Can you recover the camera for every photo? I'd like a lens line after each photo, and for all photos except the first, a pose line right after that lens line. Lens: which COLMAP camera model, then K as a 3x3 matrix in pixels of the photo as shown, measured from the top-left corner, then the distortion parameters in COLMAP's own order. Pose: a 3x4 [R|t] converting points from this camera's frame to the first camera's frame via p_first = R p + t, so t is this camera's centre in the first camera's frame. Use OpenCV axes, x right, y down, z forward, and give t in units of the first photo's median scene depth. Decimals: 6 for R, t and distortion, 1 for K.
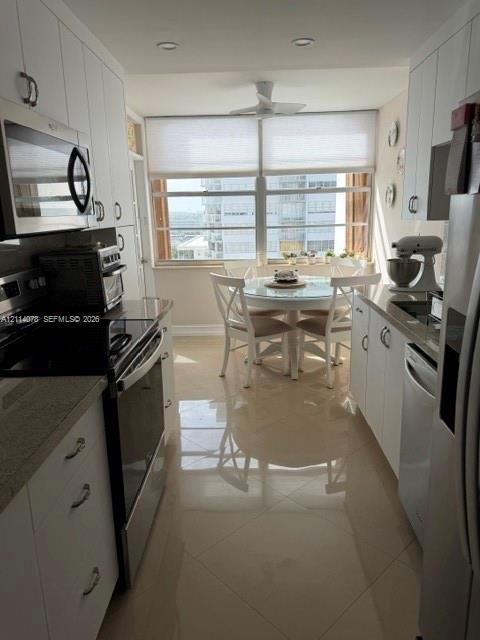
lens RADIAL K [[446.9, 0, 239.6], [0, 446.9, 322.1], [0, 0, 1]] dist [0.016947, -0.031942]
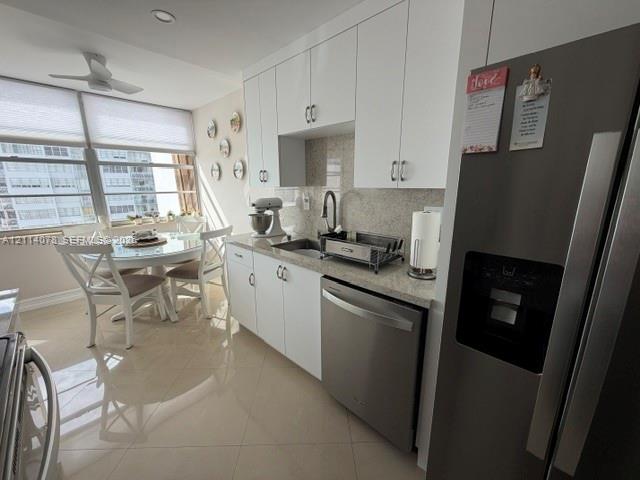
lens RADIAL K [[252.3, 0, 321.6], [0, 252.3, 240.0], [0, 0, 1]] dist [-0.006973, -0.000107]
pose [[0.660709, -0.138938, 0.737672, -0.074019], [0.163752, 0.985731, 0.038992, -0.042325], [-0.732563, 0.095033, 0.674032, 0.233802]]
